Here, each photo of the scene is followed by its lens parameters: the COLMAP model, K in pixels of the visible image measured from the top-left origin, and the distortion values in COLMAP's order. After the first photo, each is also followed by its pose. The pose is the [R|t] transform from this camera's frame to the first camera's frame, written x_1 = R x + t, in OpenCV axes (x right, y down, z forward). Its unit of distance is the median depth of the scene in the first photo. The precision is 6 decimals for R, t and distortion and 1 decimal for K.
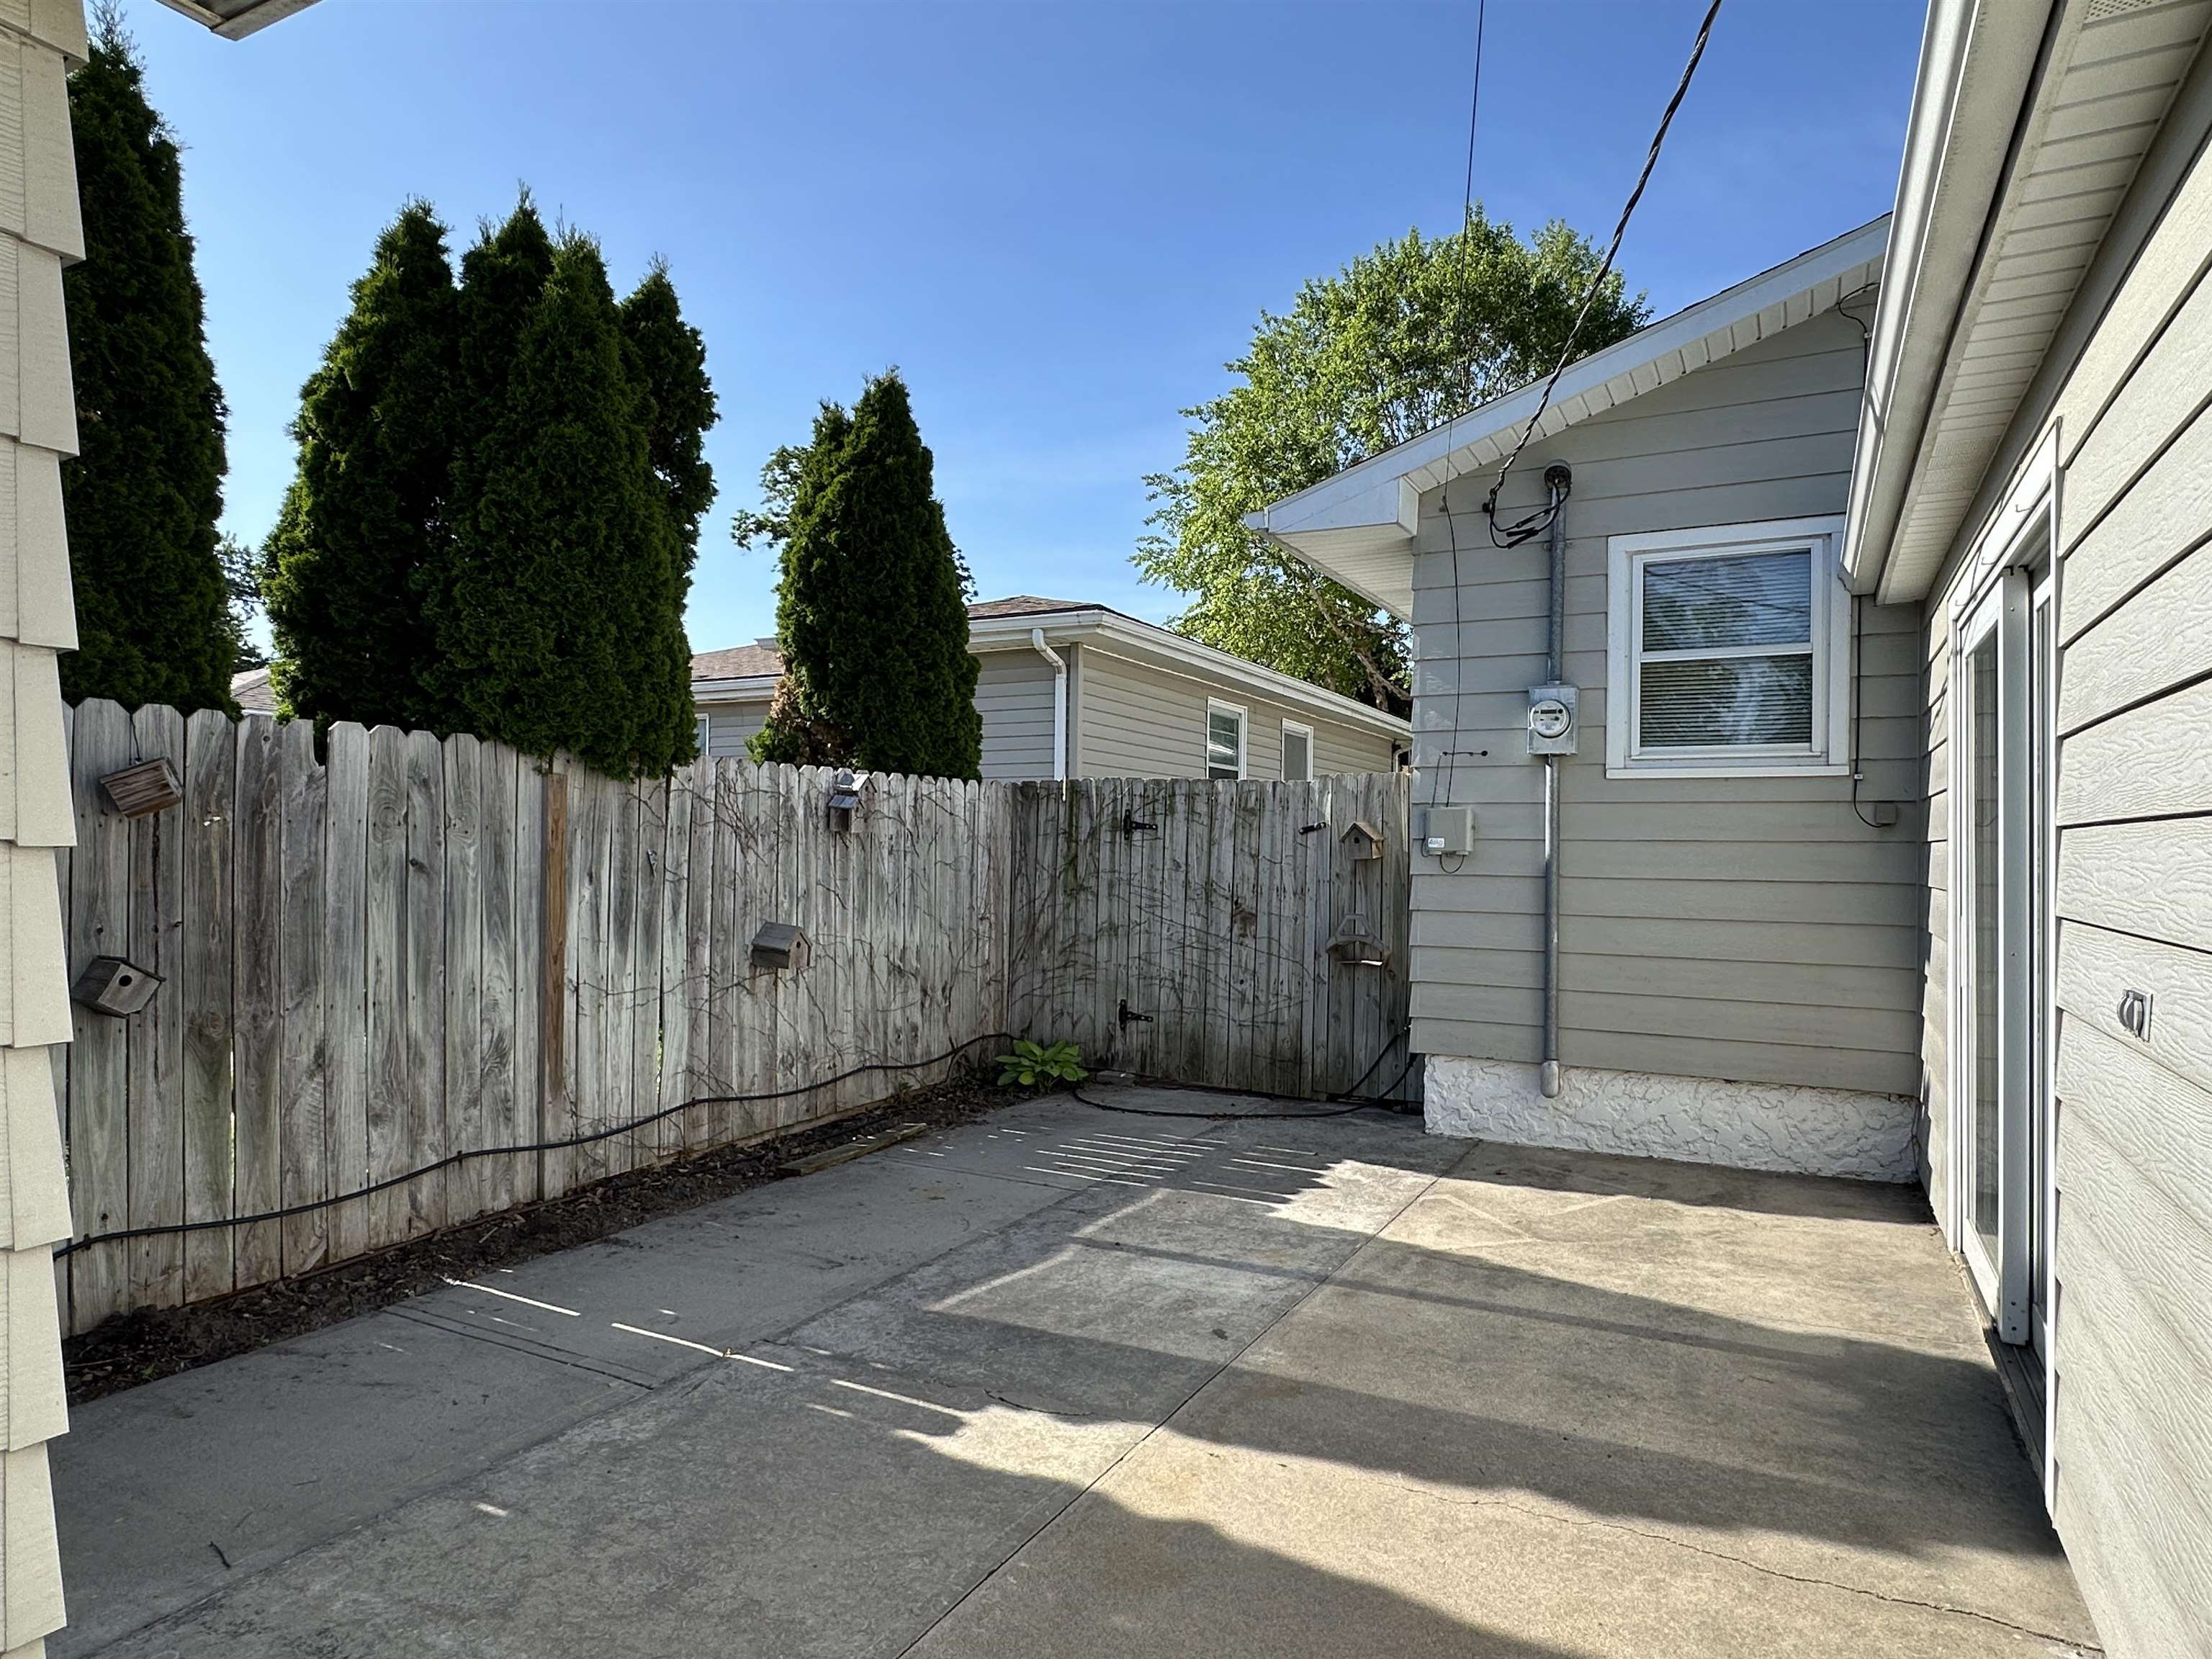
lens RADIAL K [[1291.0, 0, 1103.3], [0, 1291.0, 838.9], [0, 0, 1]] dist [-0.009166, 0.007951]
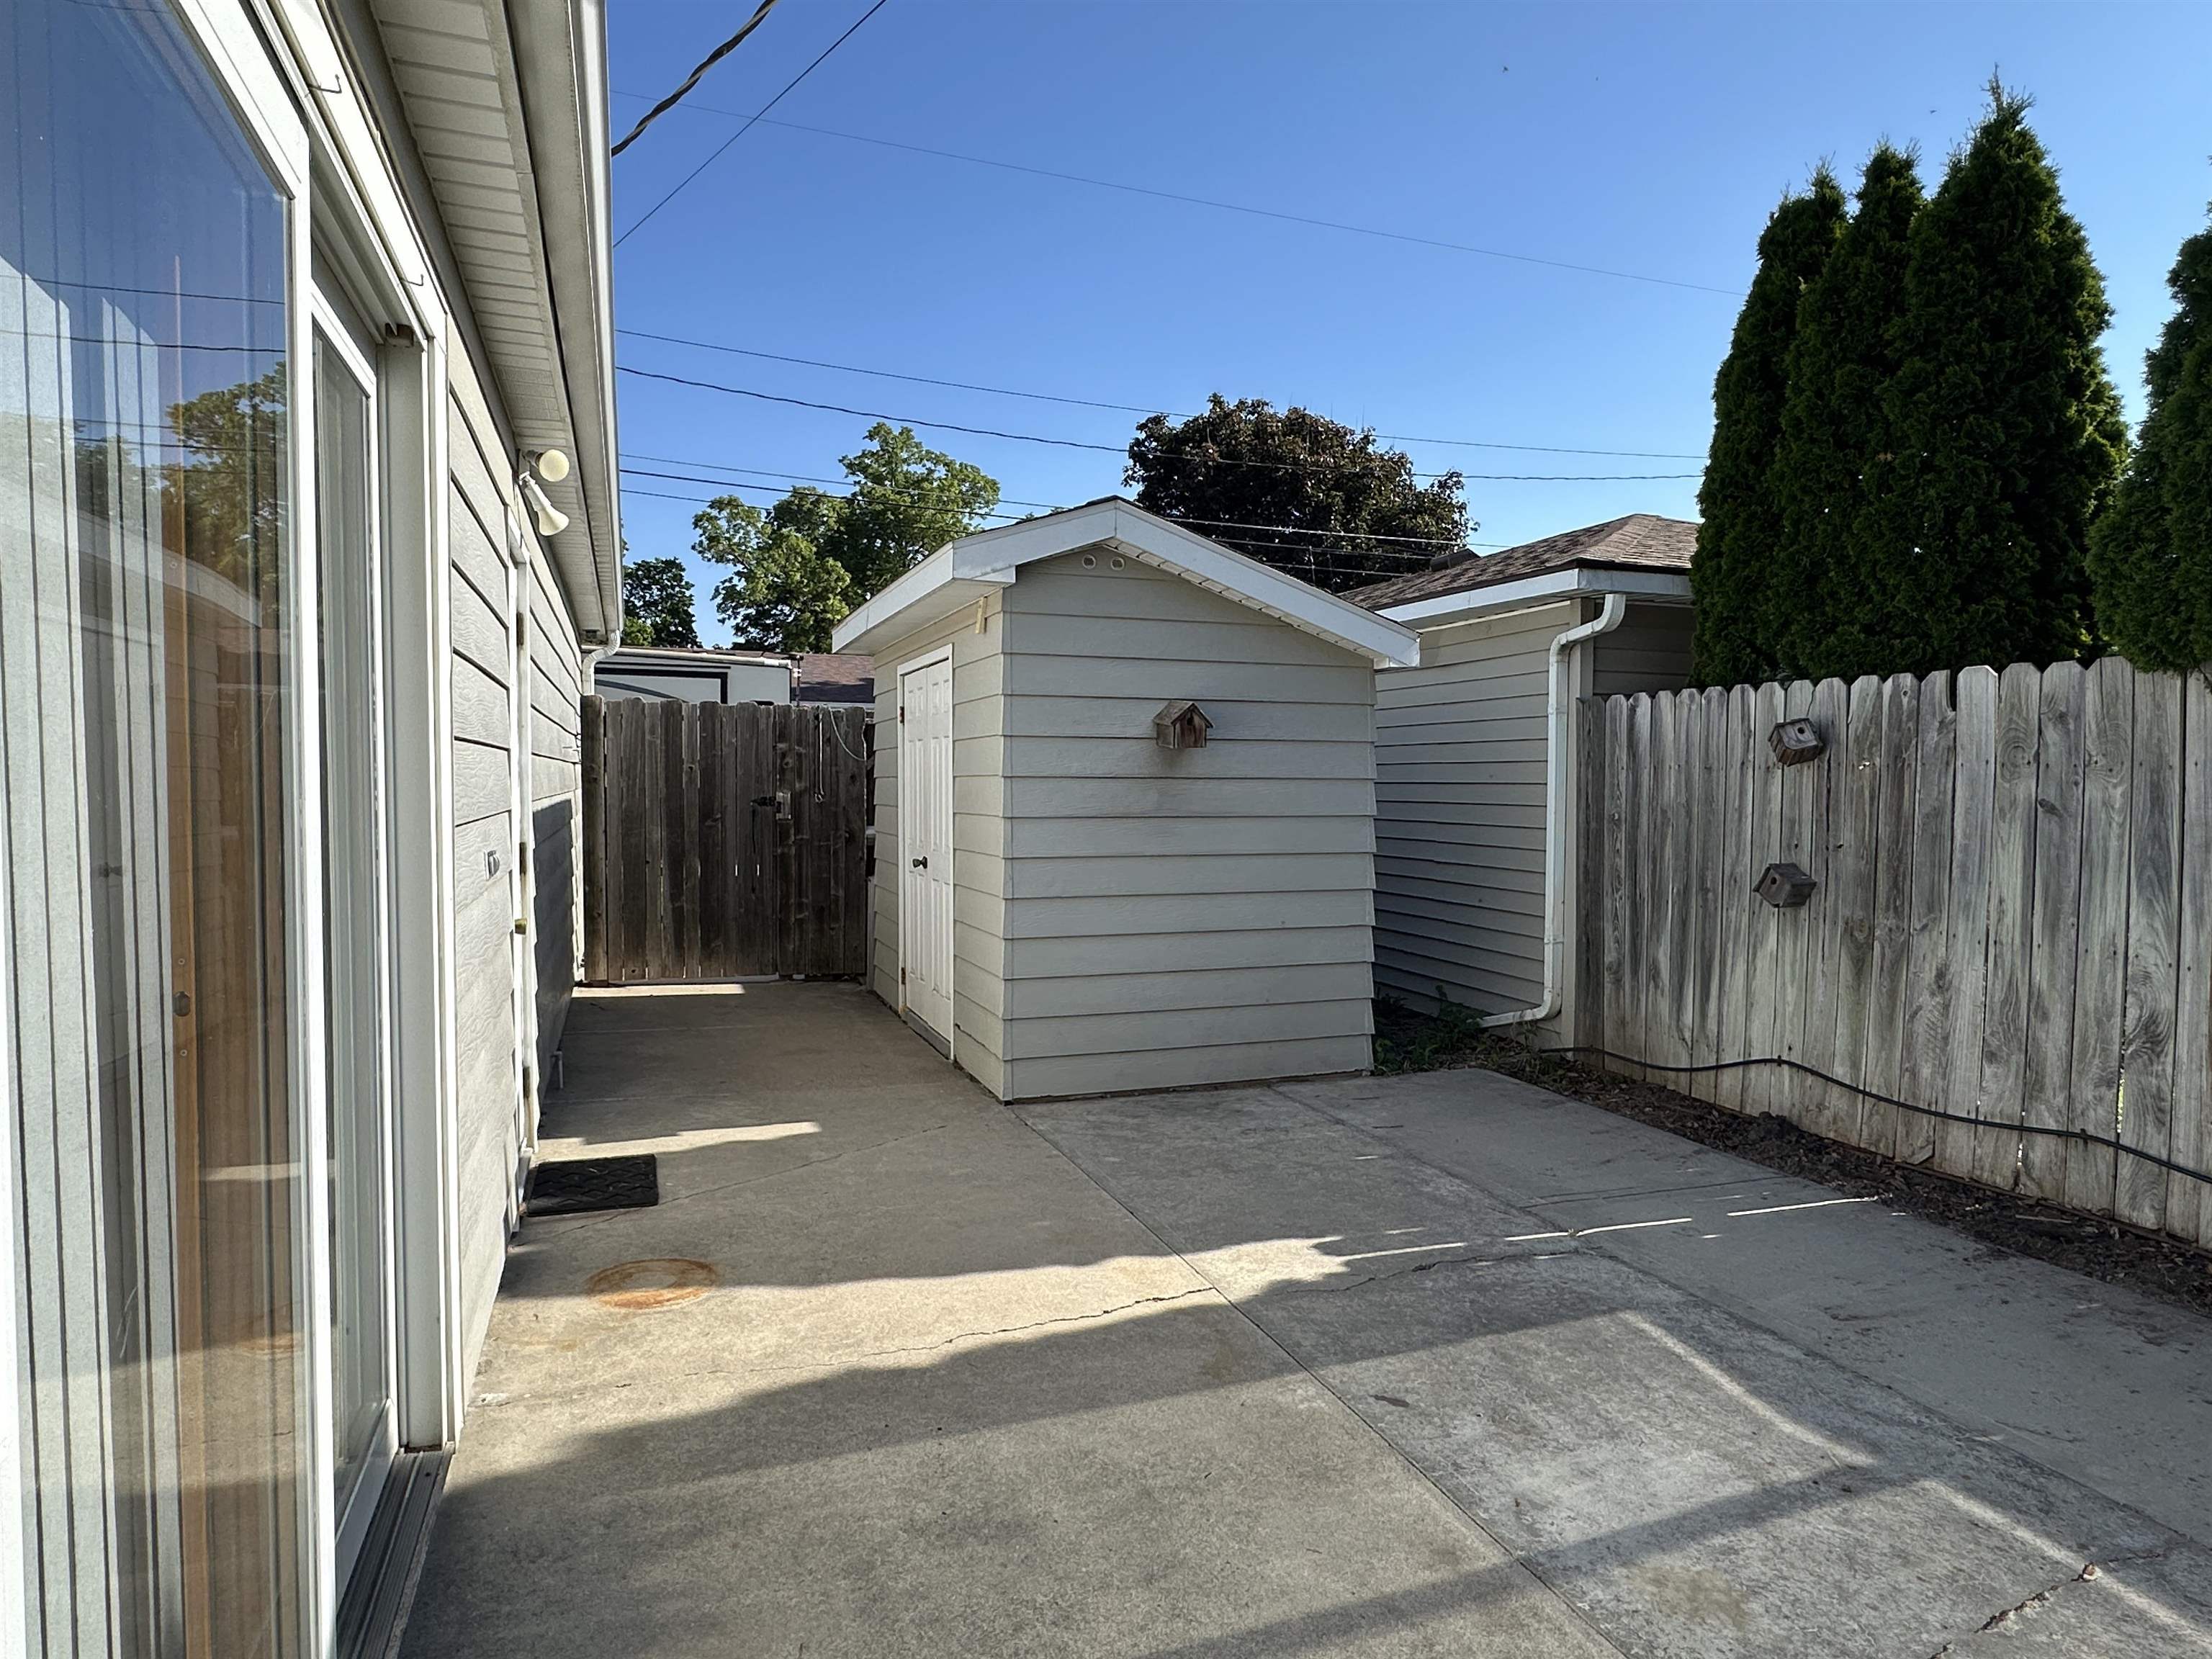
lens RADIAL K [[1291.0, 0, 1106.0], [0, 1291.0, 833.1], [0, 0, 1]] dist [-0.009166, 0.007951]
pose [[-0.663977, 0.017405, -0.747550, 0.690494], [-0.008707, 0.999481, 0.031005, 0.018347], [0.747702, 0.027096, -0.663481, 1.221869]]
